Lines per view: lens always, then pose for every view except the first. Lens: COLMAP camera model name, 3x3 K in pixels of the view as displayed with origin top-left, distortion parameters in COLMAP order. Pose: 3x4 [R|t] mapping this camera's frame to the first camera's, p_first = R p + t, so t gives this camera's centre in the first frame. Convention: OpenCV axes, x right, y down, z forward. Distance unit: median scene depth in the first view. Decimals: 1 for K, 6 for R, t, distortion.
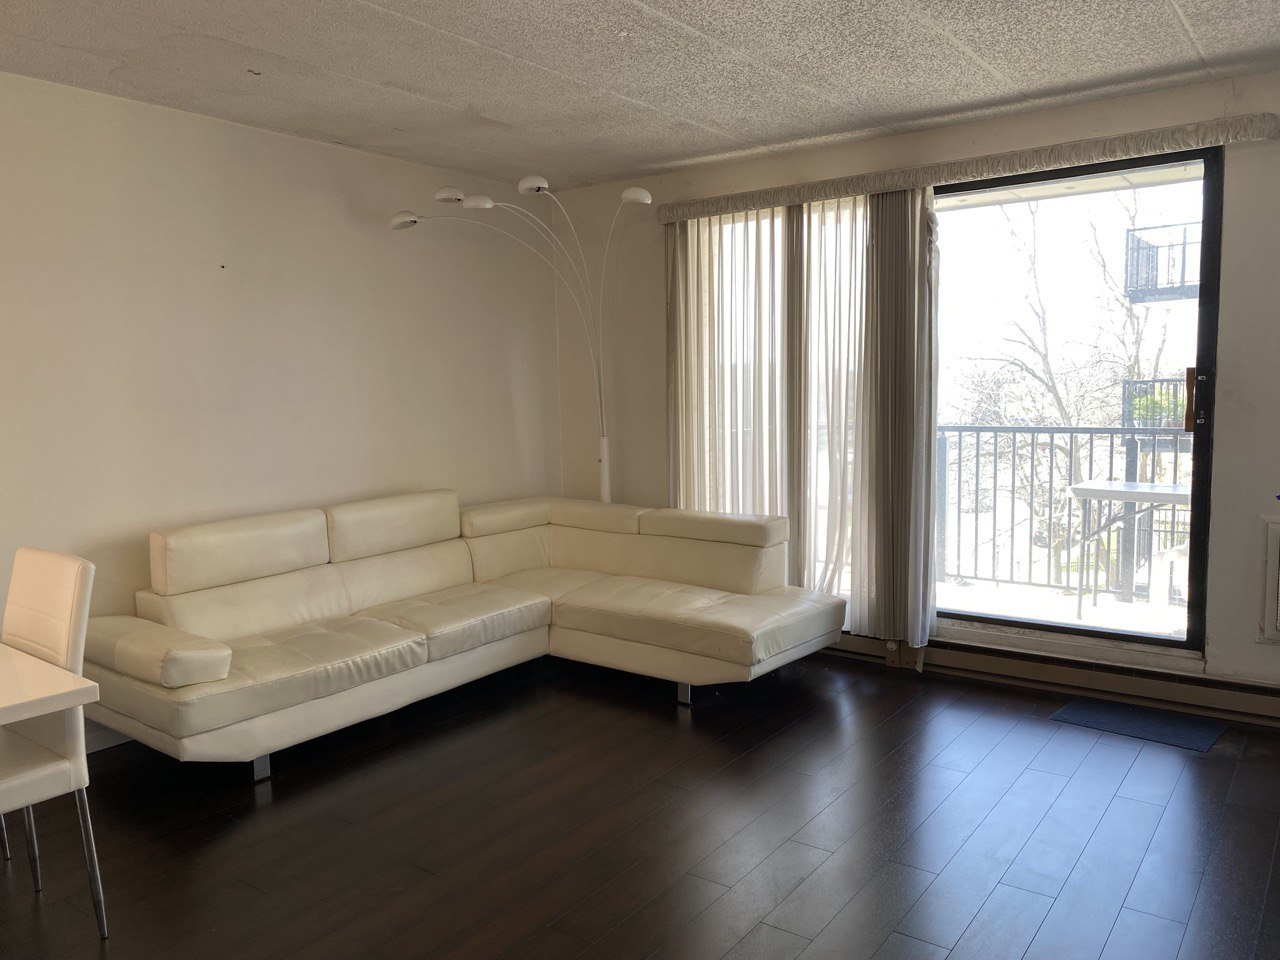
lens RADIAL K [[982.6, 0, 638.2], [0, 982.6, 480.6], [0, 0, 1]] dist [0.032471, -0.011049]
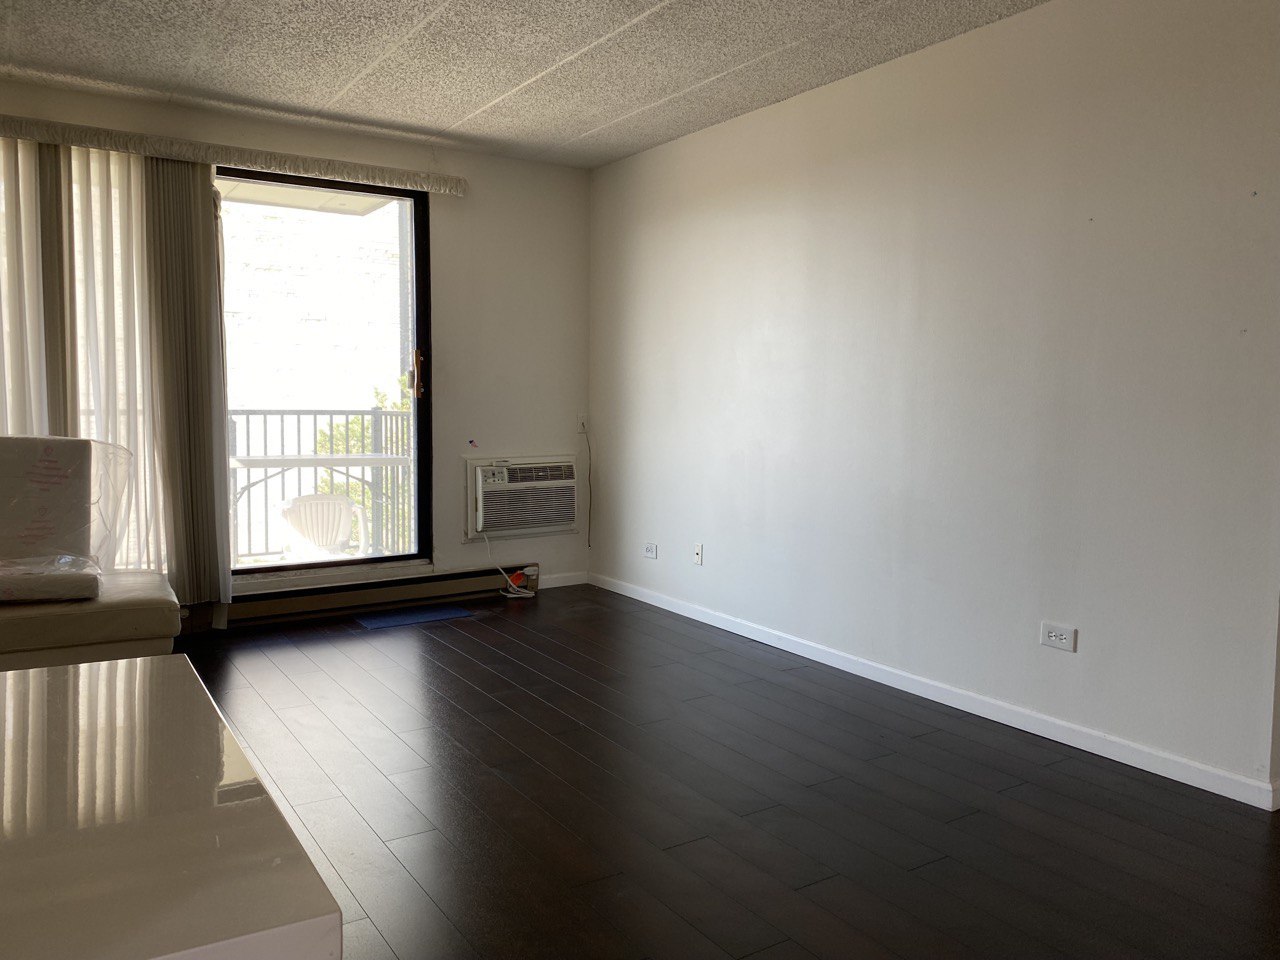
lens RADIAL K [[982.6, 0, 638.6], [0, 982.6, 475.7], [0, 0, 1]] dist [0.032471, -0.011049]
pose [[0.350355, -0.064967, 0.934361, -0.584895], [0.076075, 0.996269, 0.040746, 0.024524], [-0.933522, 0.056806, 0.353990, 0.235938]]
